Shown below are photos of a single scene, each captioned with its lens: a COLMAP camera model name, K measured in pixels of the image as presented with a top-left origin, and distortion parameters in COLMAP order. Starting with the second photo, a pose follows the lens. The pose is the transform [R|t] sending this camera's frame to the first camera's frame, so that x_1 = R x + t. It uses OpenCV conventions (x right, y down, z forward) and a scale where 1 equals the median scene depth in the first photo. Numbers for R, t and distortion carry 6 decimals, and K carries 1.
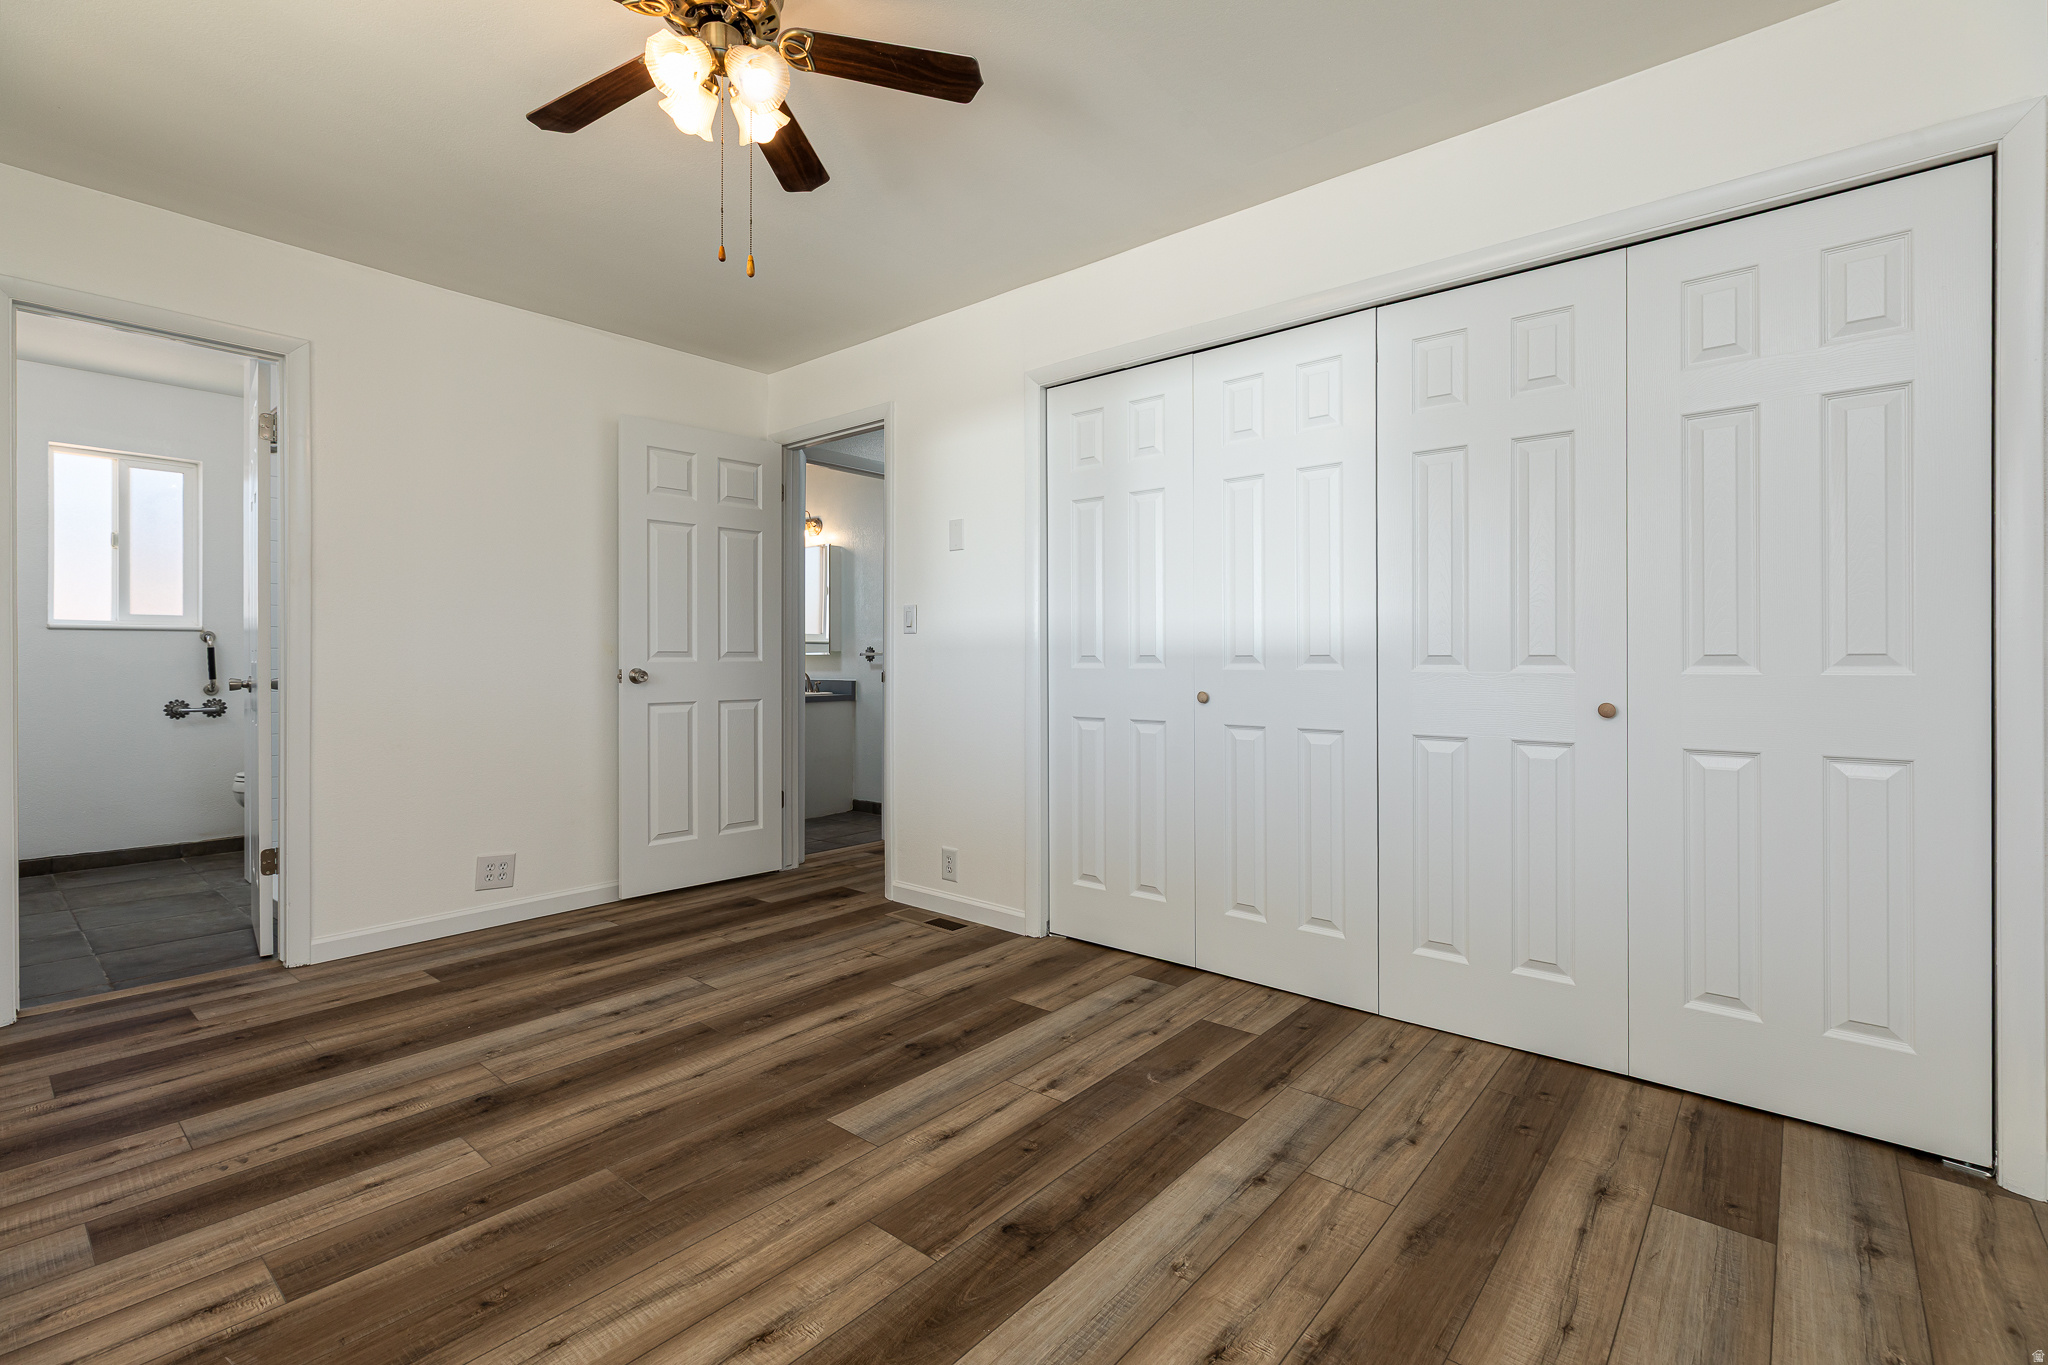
lens RADIAL K [[912.0, 0, 1027.7], [0, 912.0, 673.8], [0, 0, 1]] dist [0.014633, -0.000089]
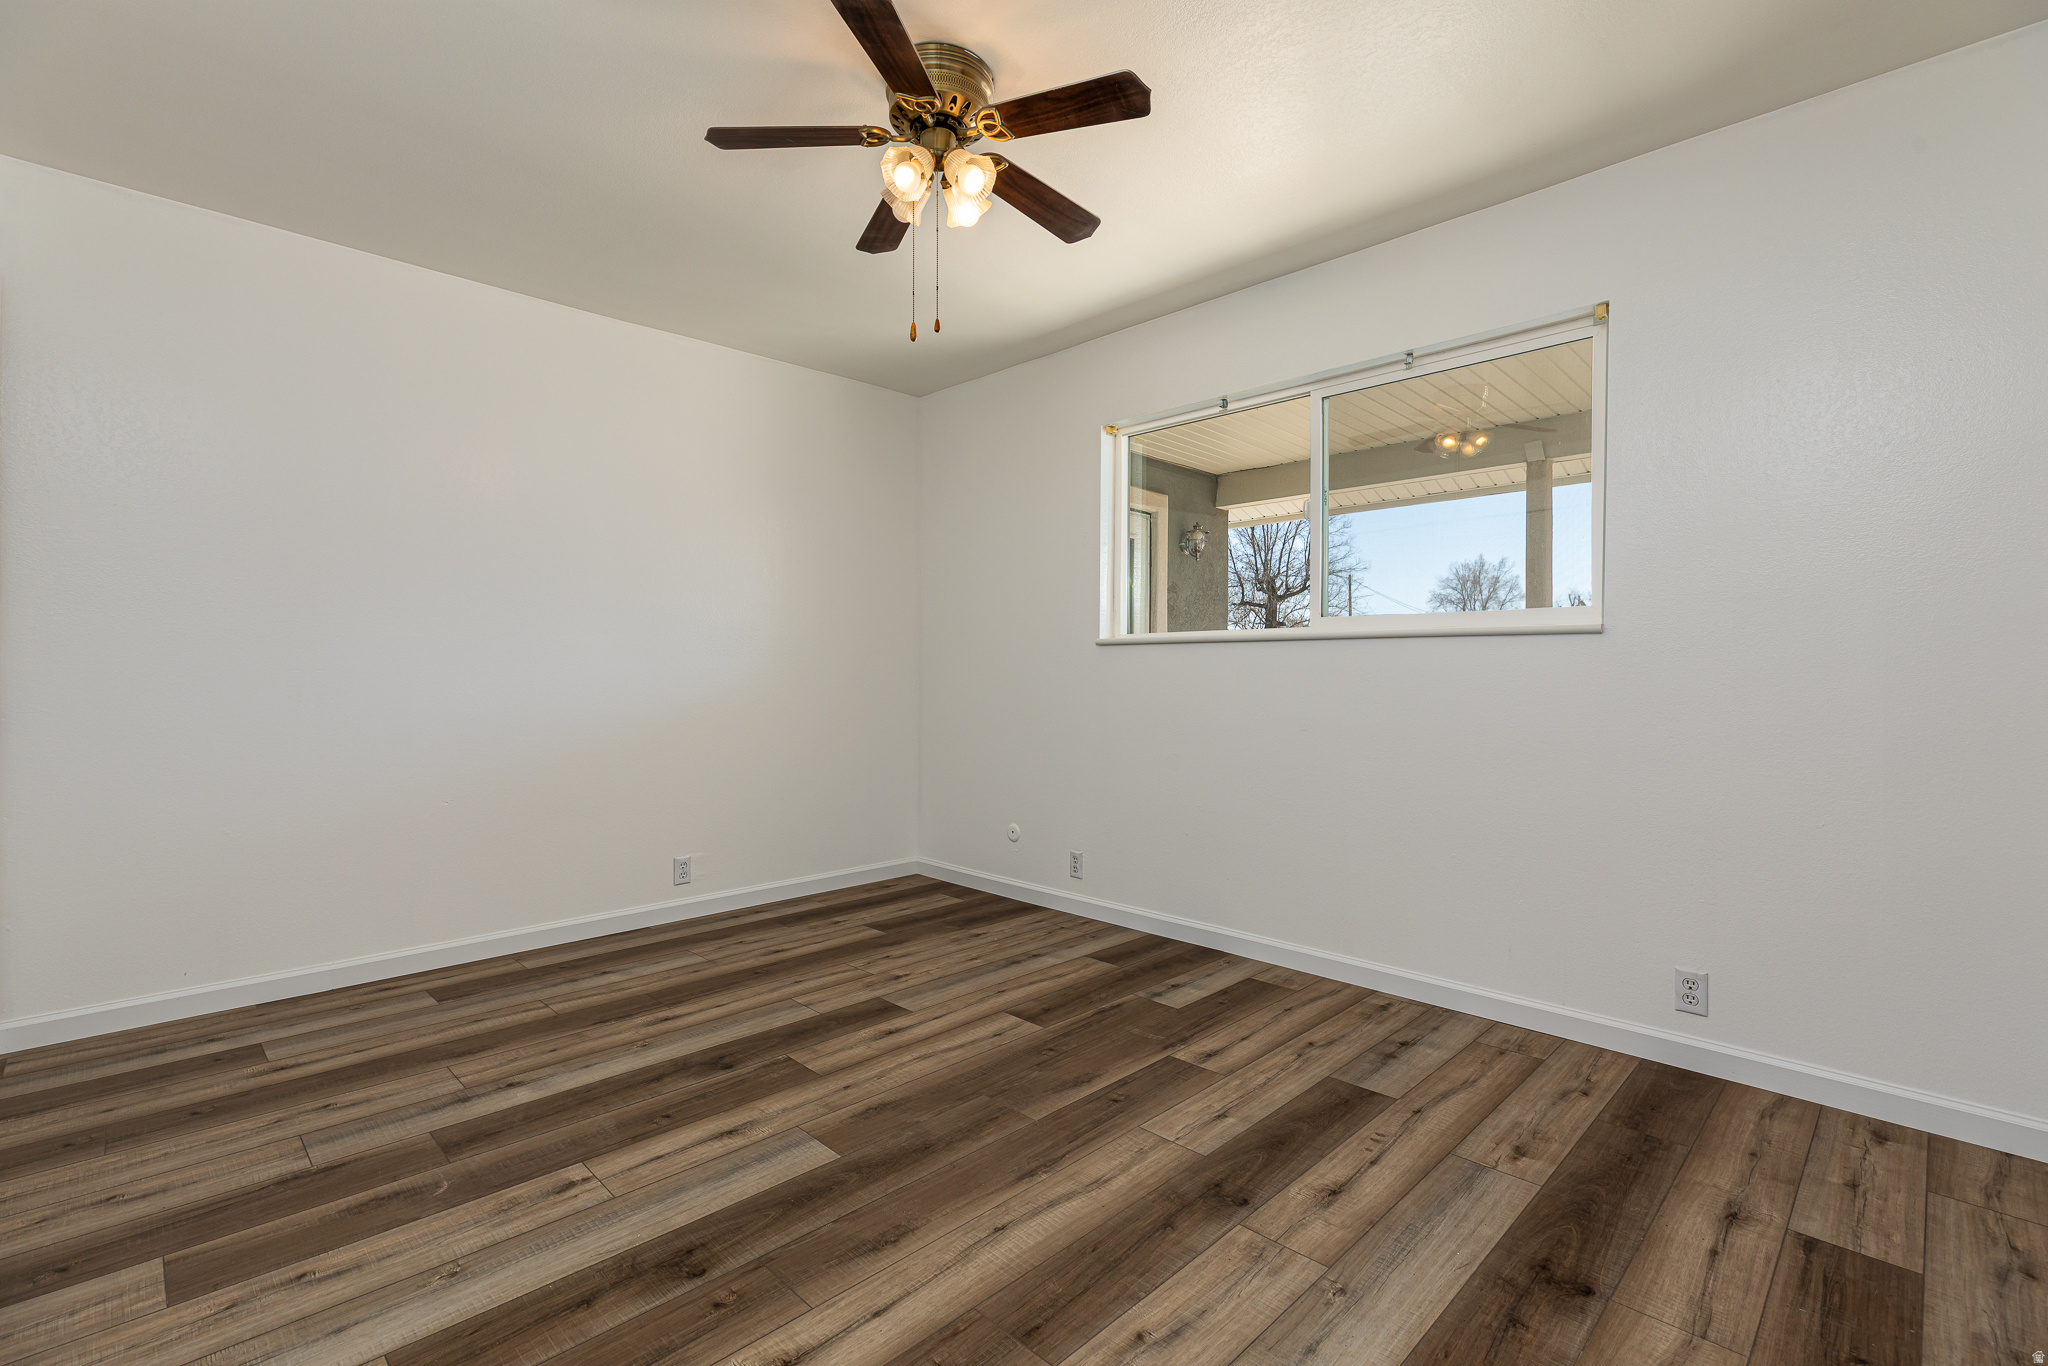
lens RADIAL K [[912.0, 0, 1027.7], [0, 912.0, 674.3], [0, 0, 1]] dist [0.014633, -0.000089]
pose [[-0.996539, -0.001111, 0.083115, -0.508629], [0.000402, 0.999834, 0.018194, -0.032479], [-0.083122, 0.018164, -0.996374, 1.990104]]
